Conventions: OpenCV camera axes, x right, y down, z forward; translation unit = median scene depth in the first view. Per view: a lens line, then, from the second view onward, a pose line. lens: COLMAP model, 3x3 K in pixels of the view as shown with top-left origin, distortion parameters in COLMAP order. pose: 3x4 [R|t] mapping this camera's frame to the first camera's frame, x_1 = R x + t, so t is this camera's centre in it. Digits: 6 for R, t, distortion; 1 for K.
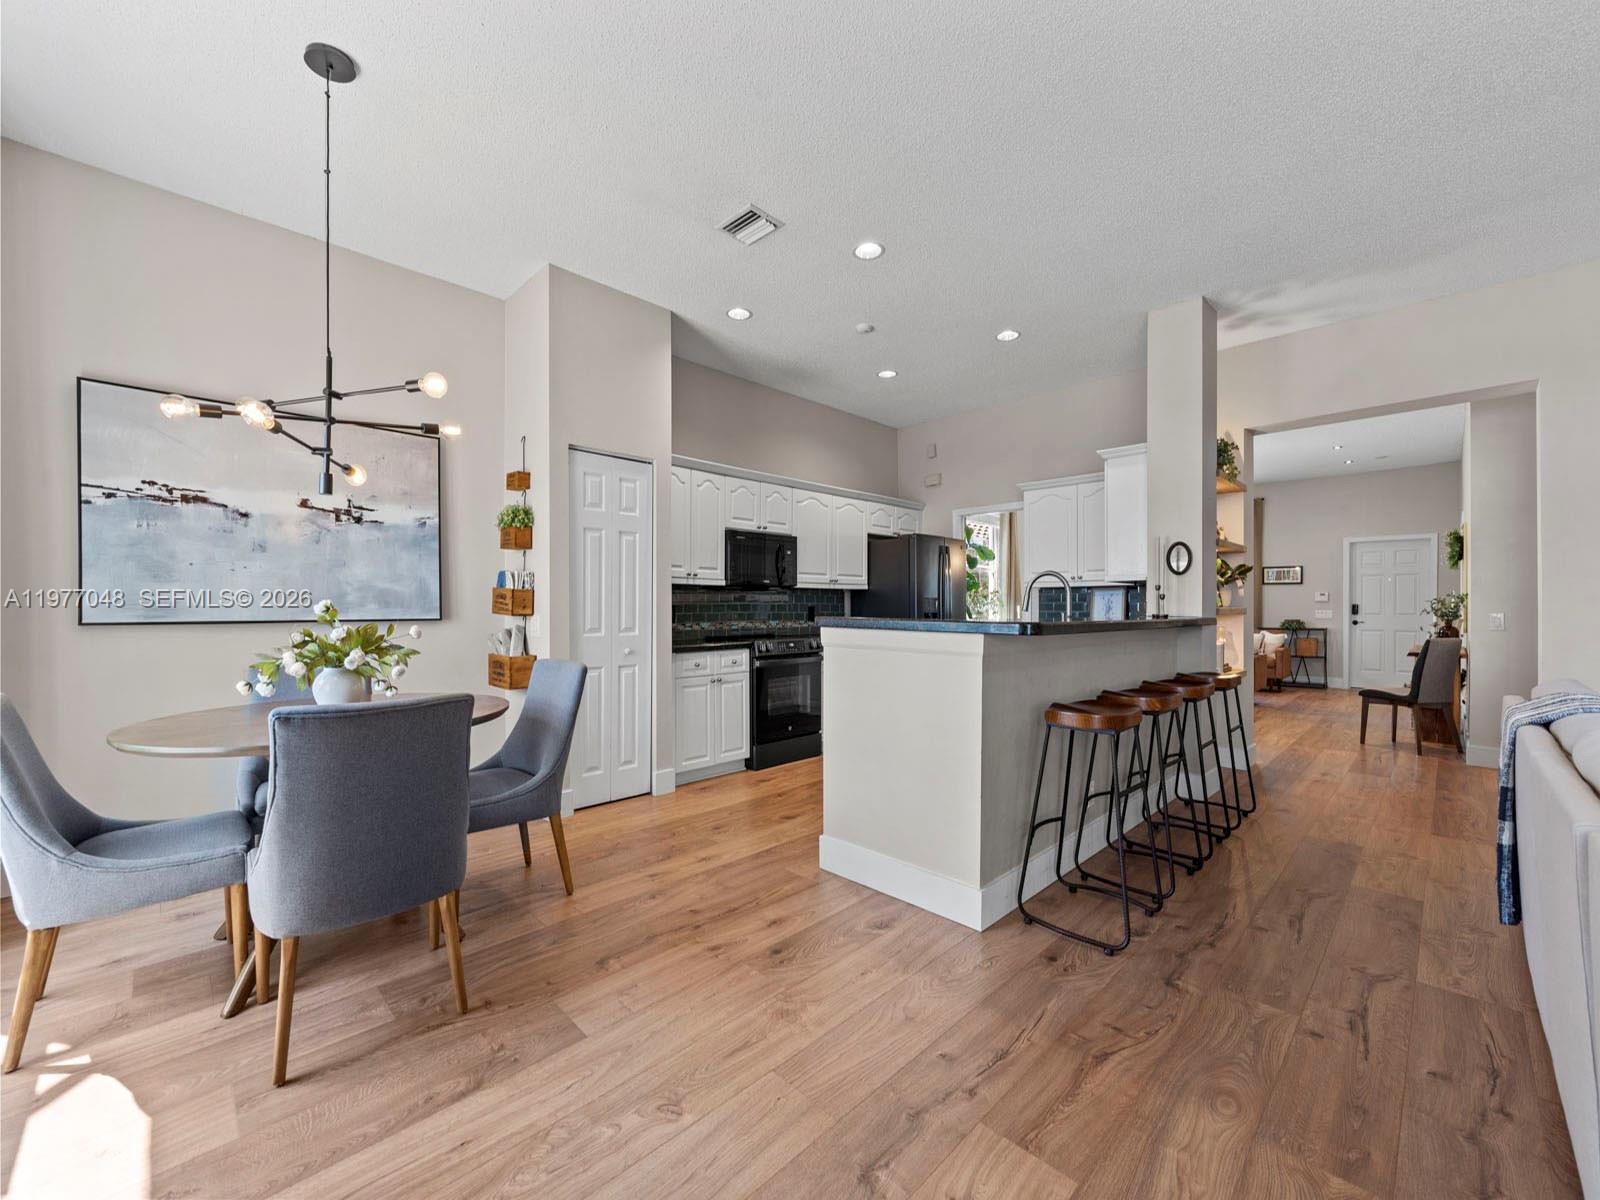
lens RADIAL K [[648.4, 0, 793.2], [0, 648.4, 608.3], [0, 0, 1]] dist [-0.001436, -0.000451]
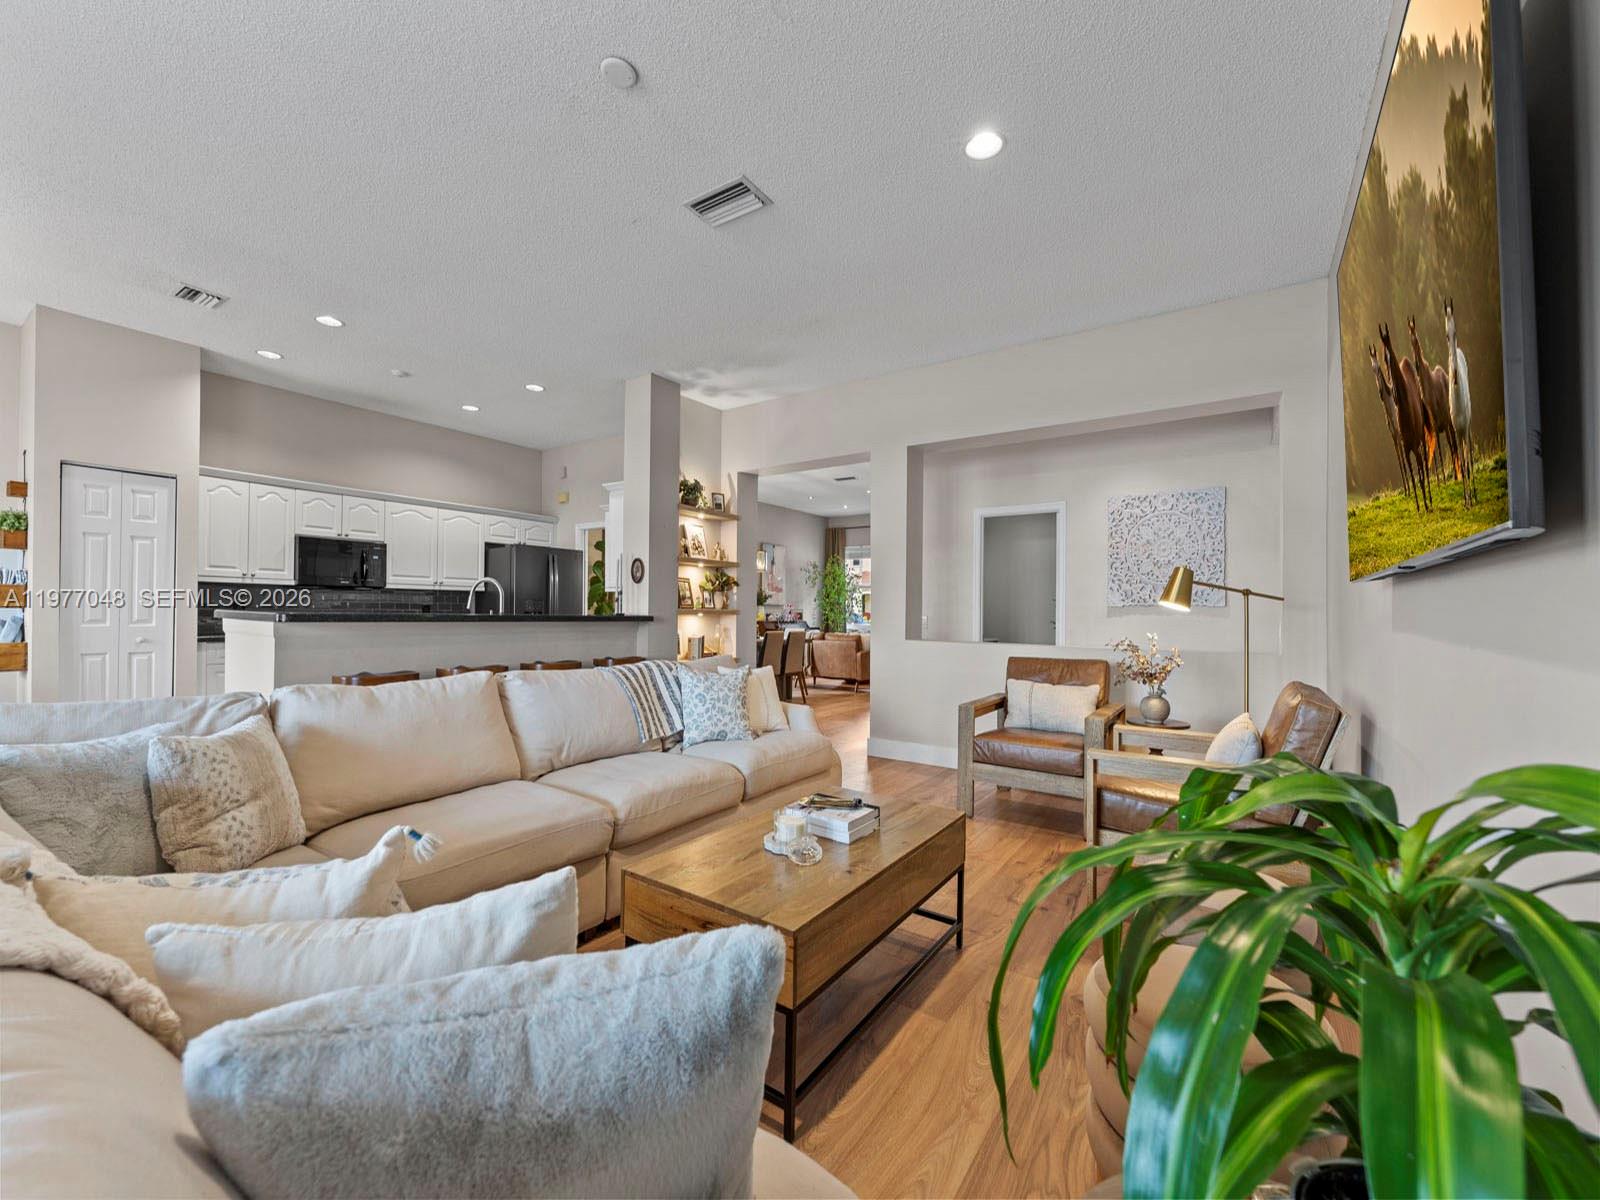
lens RADIAL K [[648.4, 0, 795.3], [0, 648.4, 610.4], [0, 0, 1]] dist [-0.001436, -0.000451]
pose [[0.981733, 0.011188, 0.189934, 0.649894], [-0.010701, 0.999936, -0.003585, 0.004893], [-0.189962, 0.001487, 0.981790, -0.343001]]
